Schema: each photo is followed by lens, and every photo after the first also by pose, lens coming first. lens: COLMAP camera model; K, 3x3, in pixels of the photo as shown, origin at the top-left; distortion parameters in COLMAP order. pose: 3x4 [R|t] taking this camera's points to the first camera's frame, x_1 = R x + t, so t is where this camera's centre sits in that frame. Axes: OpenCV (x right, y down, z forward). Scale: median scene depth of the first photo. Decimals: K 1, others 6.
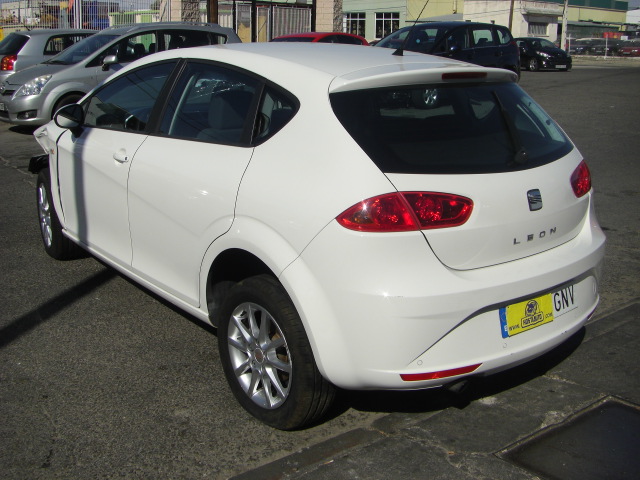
lens RADIAL K [[707.5, 0, 319.4], [0, 707.5, 239.6], [0, 0, 1]] dist [-0.126851, 0.000000]
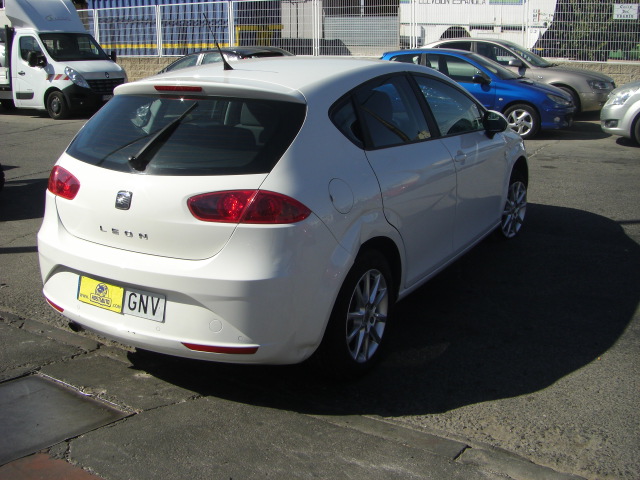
lens RADIAL K [[707.5, 0, 319.0], [0, 707.5, 241.5], [0, 0, 1]] dist [-0.126851, 0.000000]
pose [[0.359456, 0.247497, -0.899743, 1.448075], [-0.254597, 0.953618, 0.160603, -0.254252], [0.897759, 0.171342, 0.405796, 0.839438]]
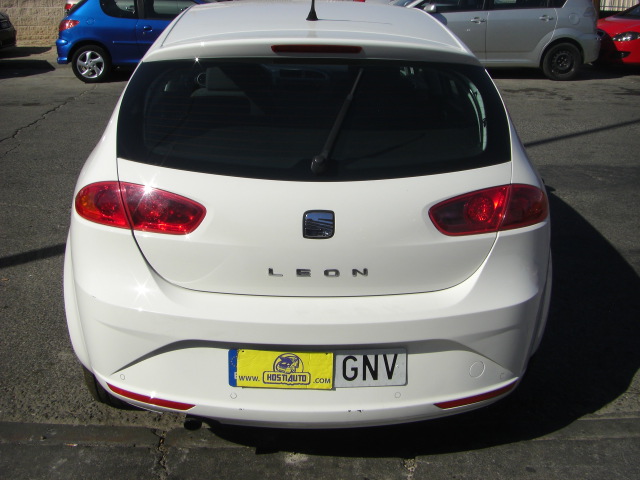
lens RADIAL K [[707.5, 0, 323.1], [0, 707.5, 237.1], [0, 0, 1]] dist [-0.126851, 0.000000]
pose [[0.807660, 0.214189, -0.549371, 0.726386], [-0.176341, 0.976791, 0.121584, -0.135884], [0.562662, -0.001322, 0.826686, 0.387405]]
